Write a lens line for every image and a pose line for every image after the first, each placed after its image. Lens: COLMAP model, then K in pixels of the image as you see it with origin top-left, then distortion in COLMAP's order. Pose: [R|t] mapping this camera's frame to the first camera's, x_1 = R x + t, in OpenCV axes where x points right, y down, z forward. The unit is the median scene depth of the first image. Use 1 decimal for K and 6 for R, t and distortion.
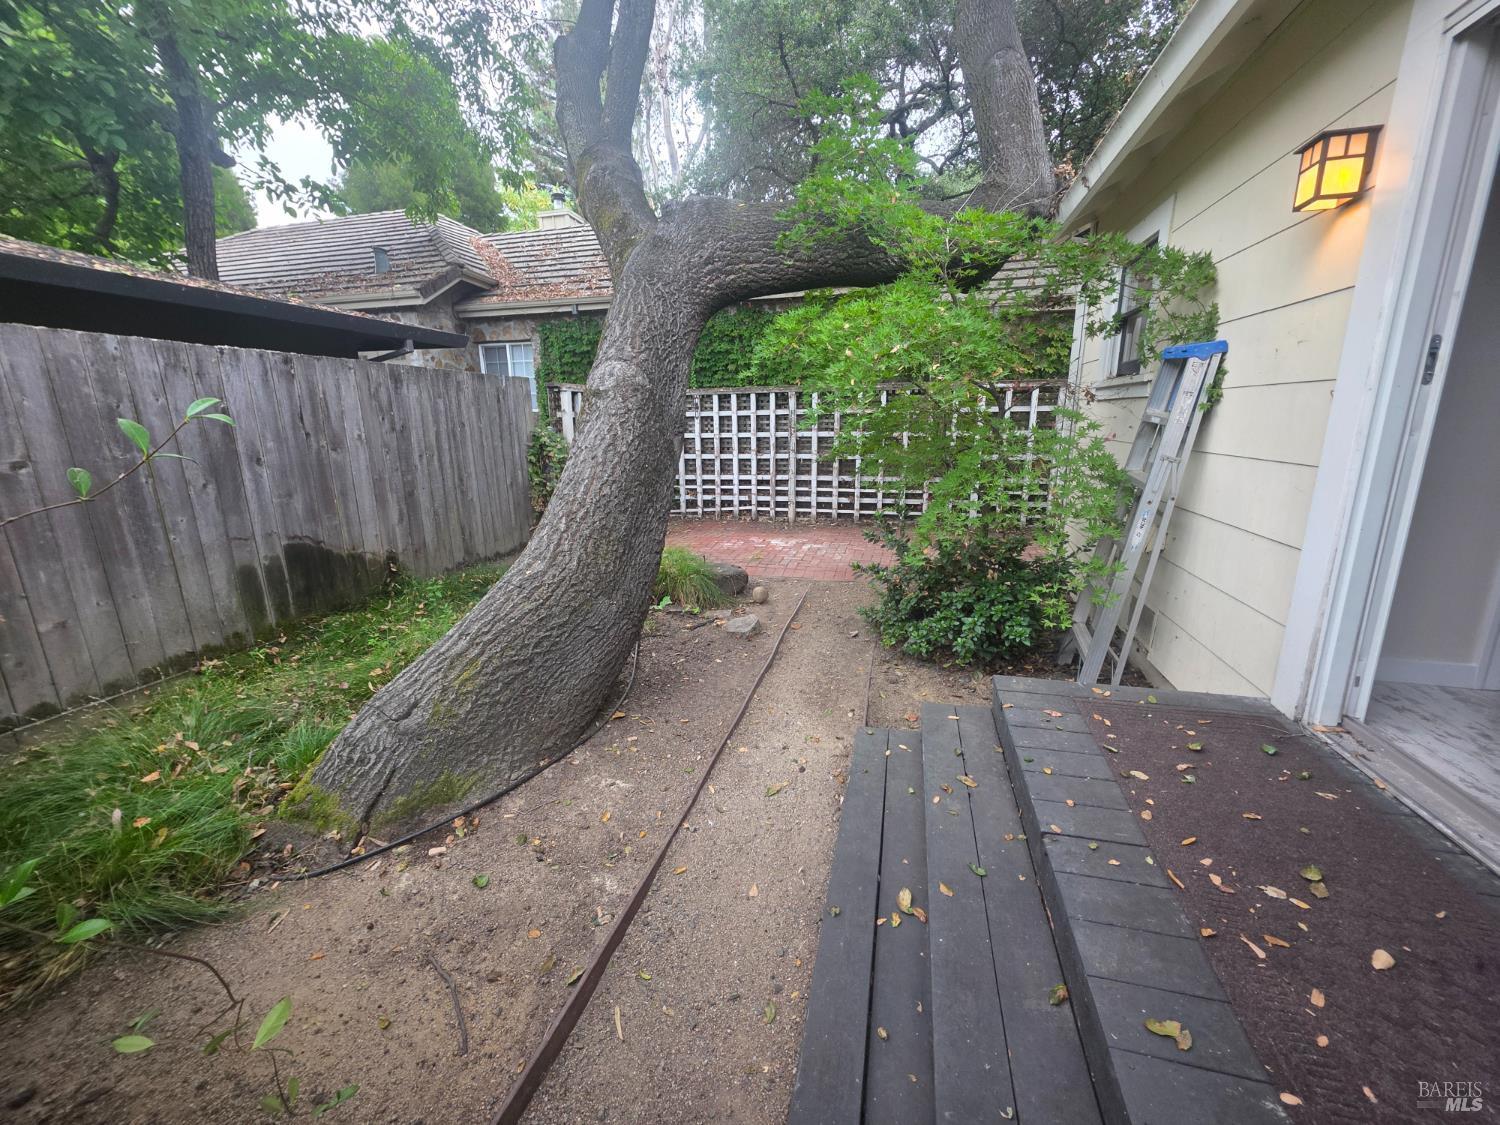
lens RADIAL K [[597.8, 0, 749.6], [0, 597.8, 567.1], [0, 0, 1]] dist [0.000877, -0.000032]
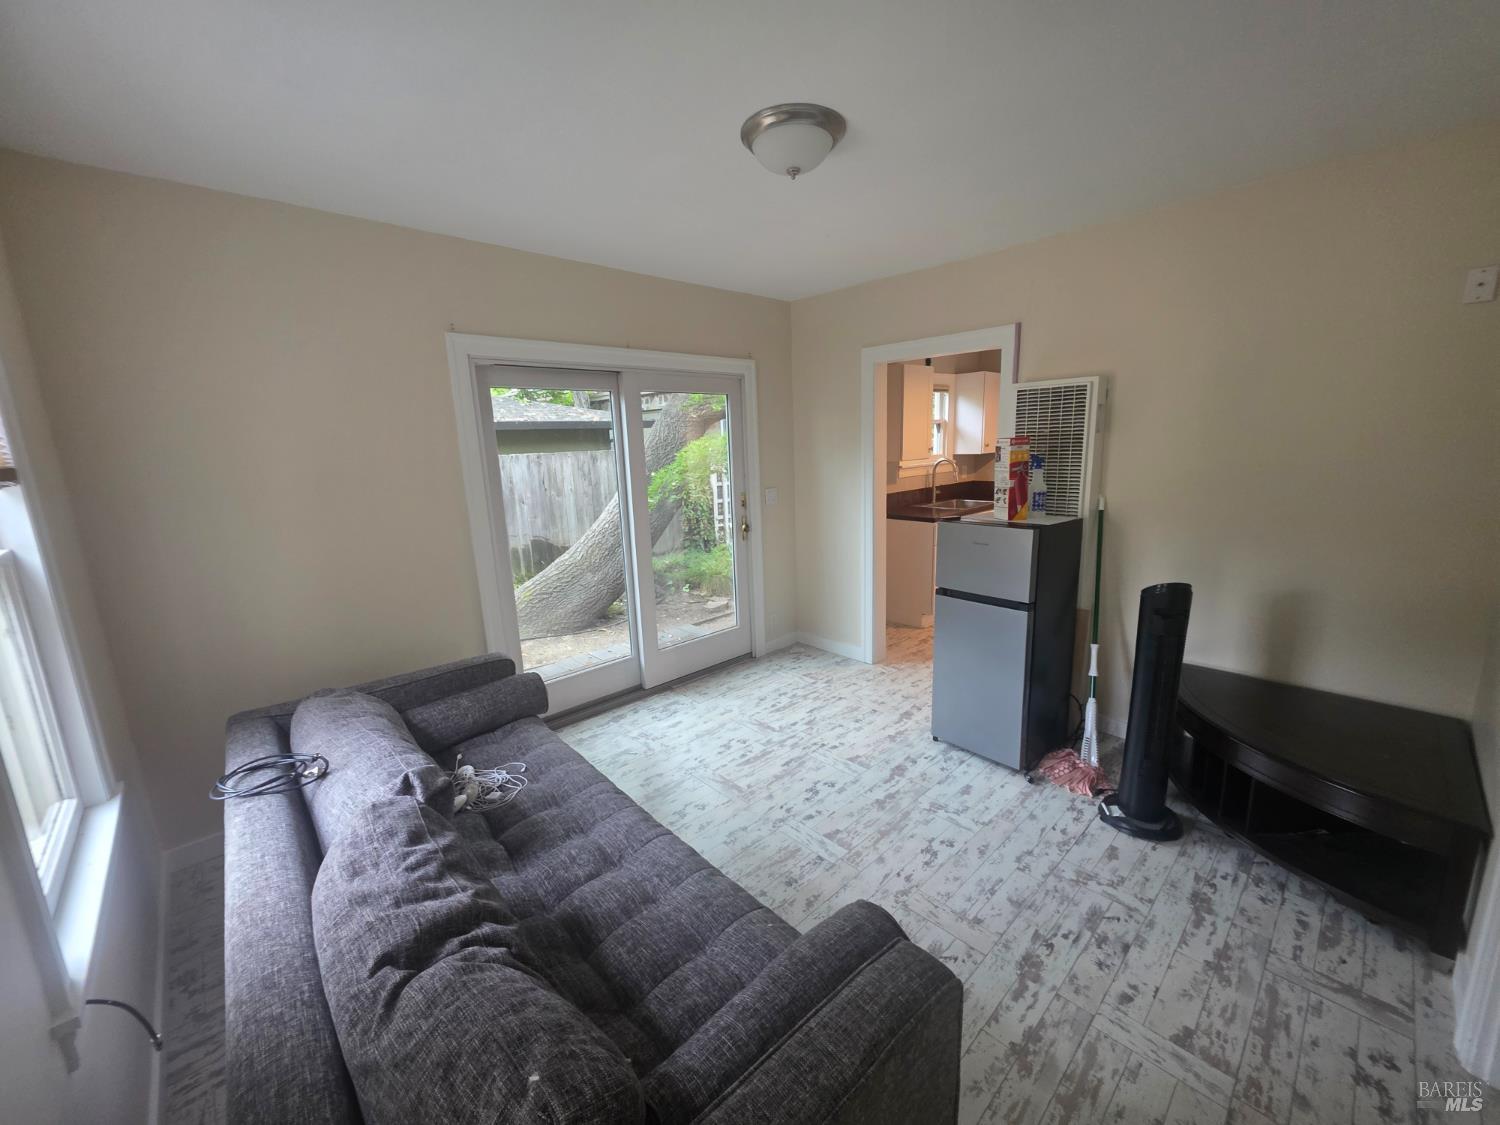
lens RADIAL K [[597.8, 0, 752.6], [0, 597.8, 569.6], [0, 0, 1]] dist [0.000877, -0.000032]
pose [[0.852875, 0.097002, -0.513026, 1.024962], [-0.104725, 0.994404, 0.013922, -0.041926], [0.511505, 0.041853, 0.858260, -0.454449]]
